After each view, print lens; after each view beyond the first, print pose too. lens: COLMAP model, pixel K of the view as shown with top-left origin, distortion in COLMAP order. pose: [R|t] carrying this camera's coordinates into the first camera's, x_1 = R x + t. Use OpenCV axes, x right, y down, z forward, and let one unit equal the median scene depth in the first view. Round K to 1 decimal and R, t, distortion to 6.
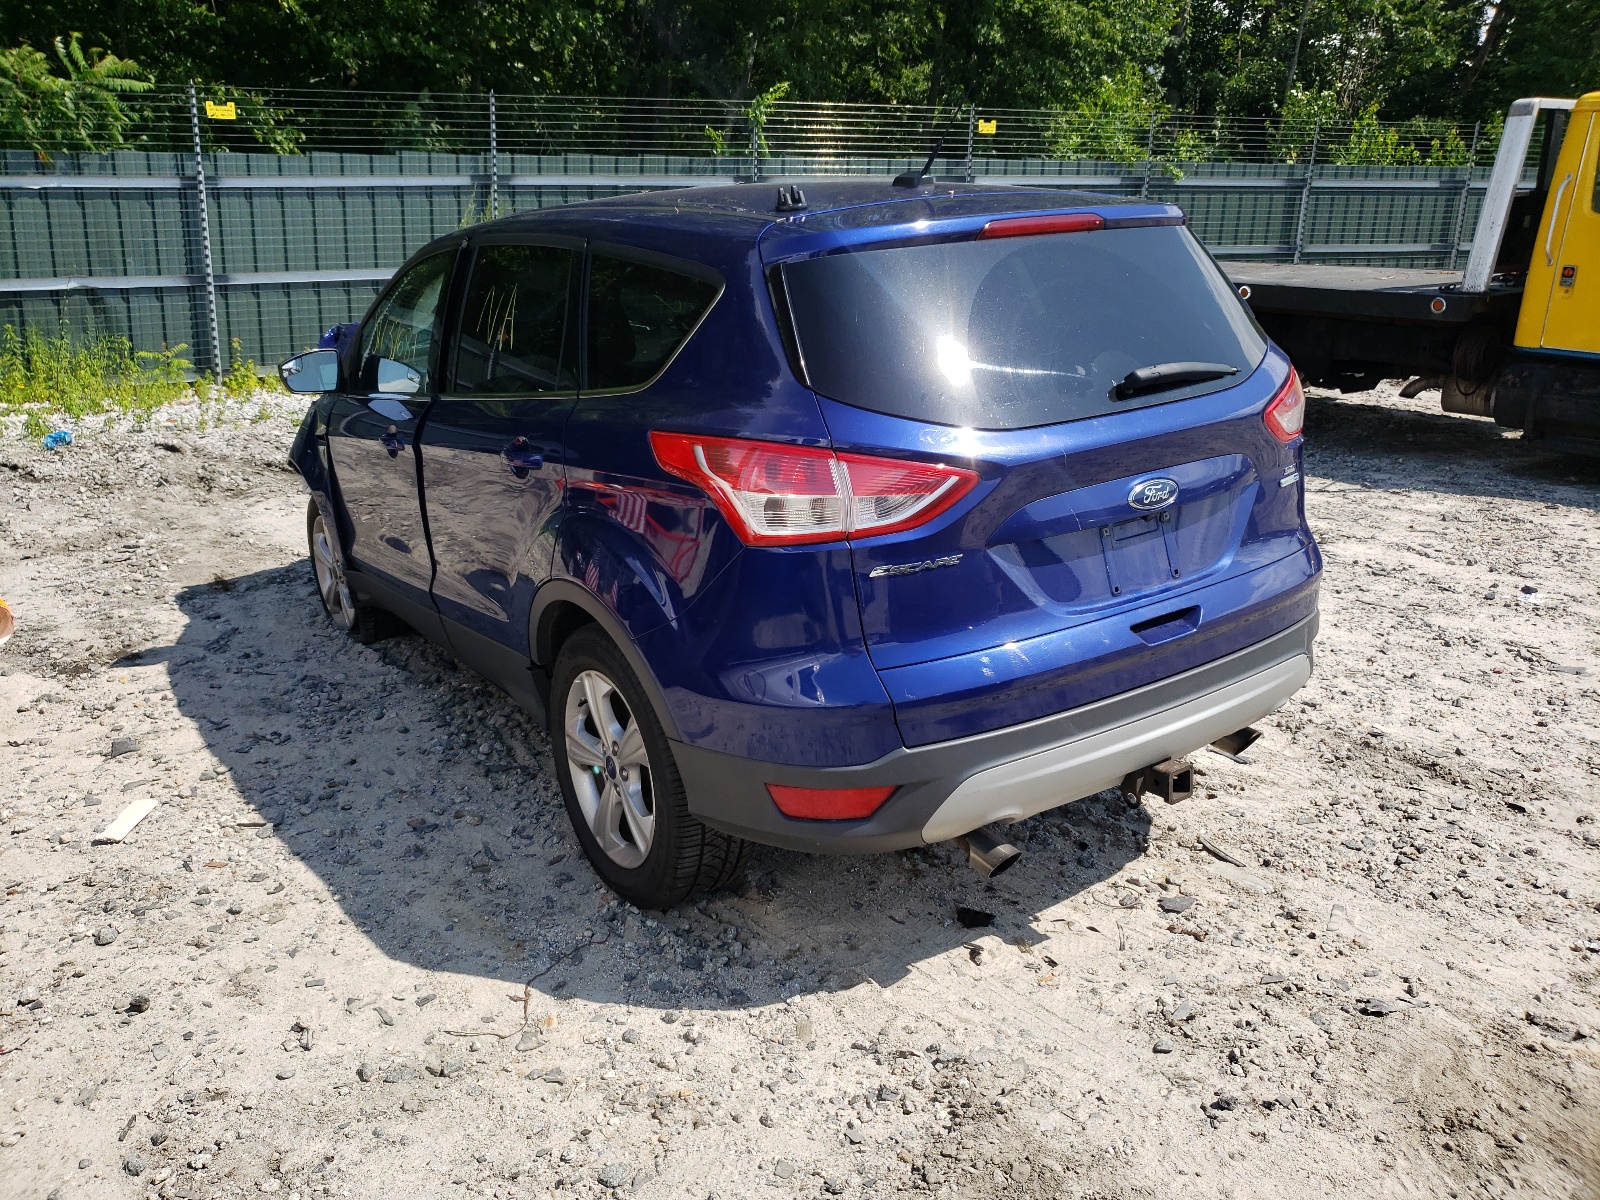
lens RADIAL K [[1258.6, 0, 796.1], [0, 1258.6, 599.4], [0, 0, 1]] dist [-0.007130, 0.028053]
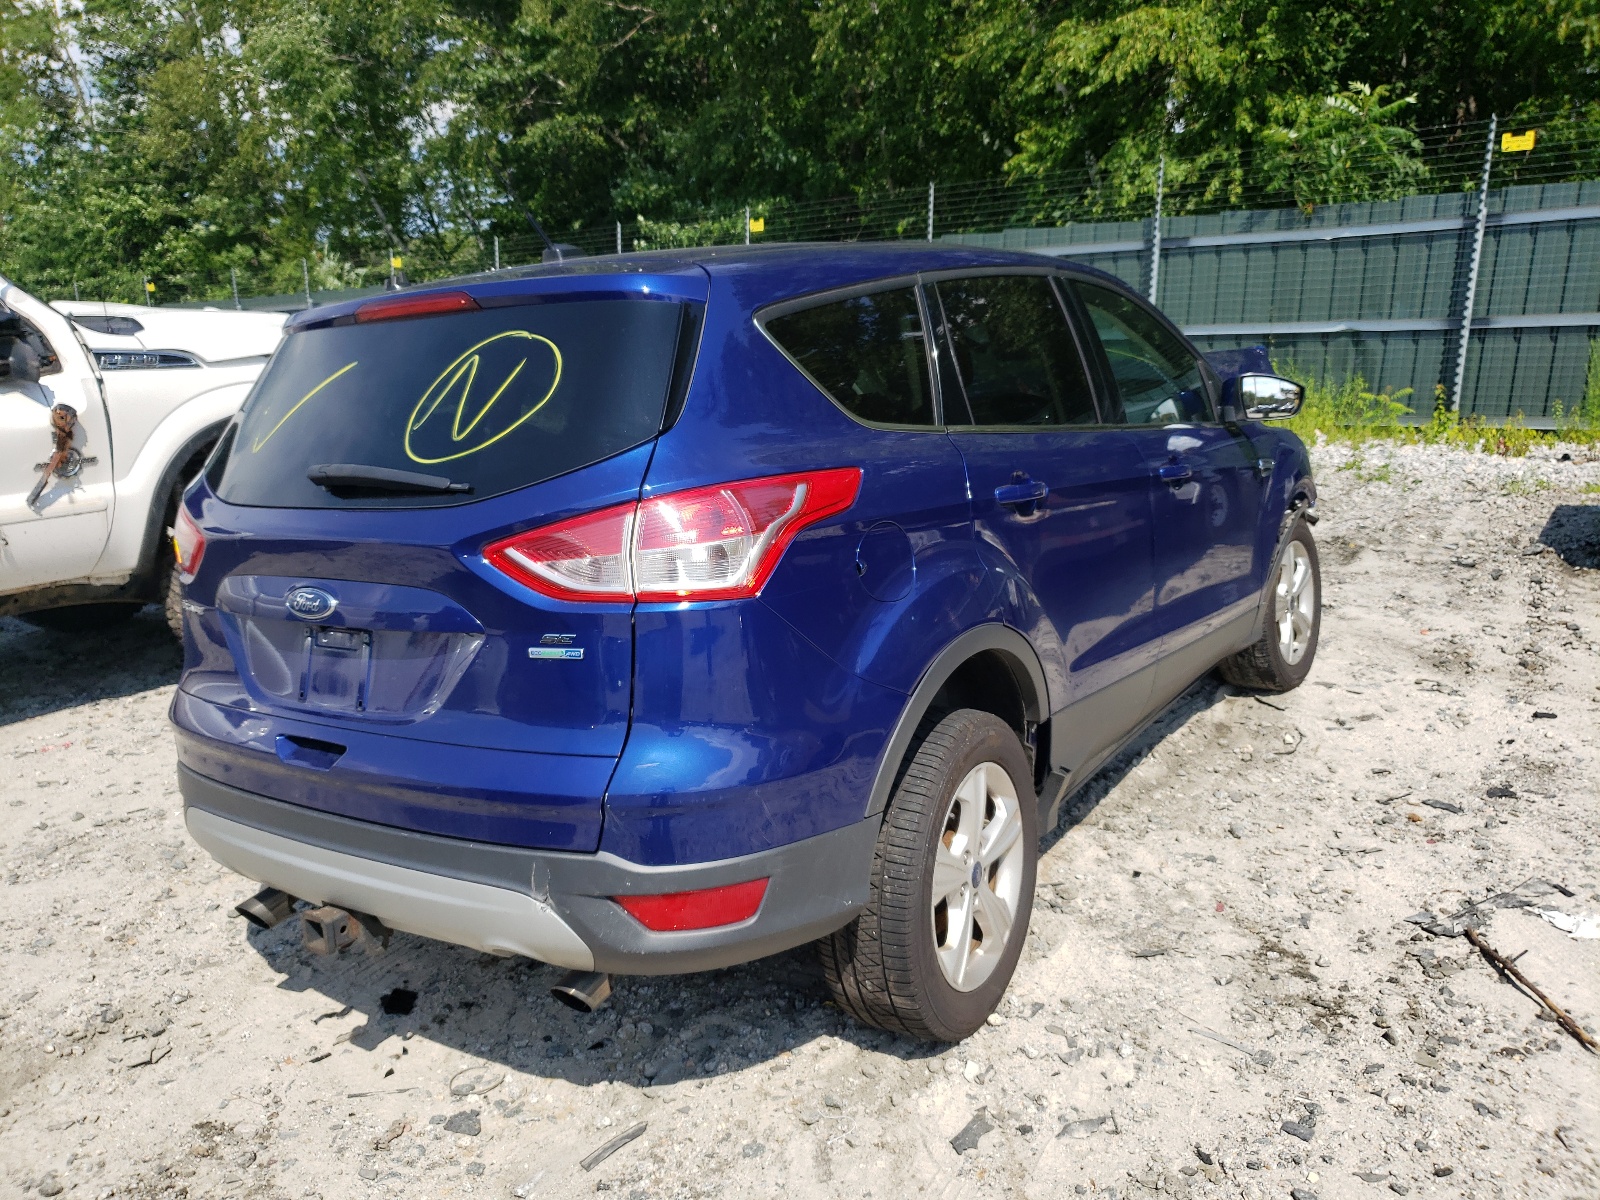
lens RADIAL K [[1258.6, 0, 794.8], [0, 1258.6, 601.3], [0, 0, 1]] dist [-0.007130, 0.028053]
pose [[0.373092, 0.208449, -0.904075, 0.256742], [-0.228845, 0.965003, 0.128057, -0.058604], [0.899129, 0.159116, 0.407737, 0.196163]]
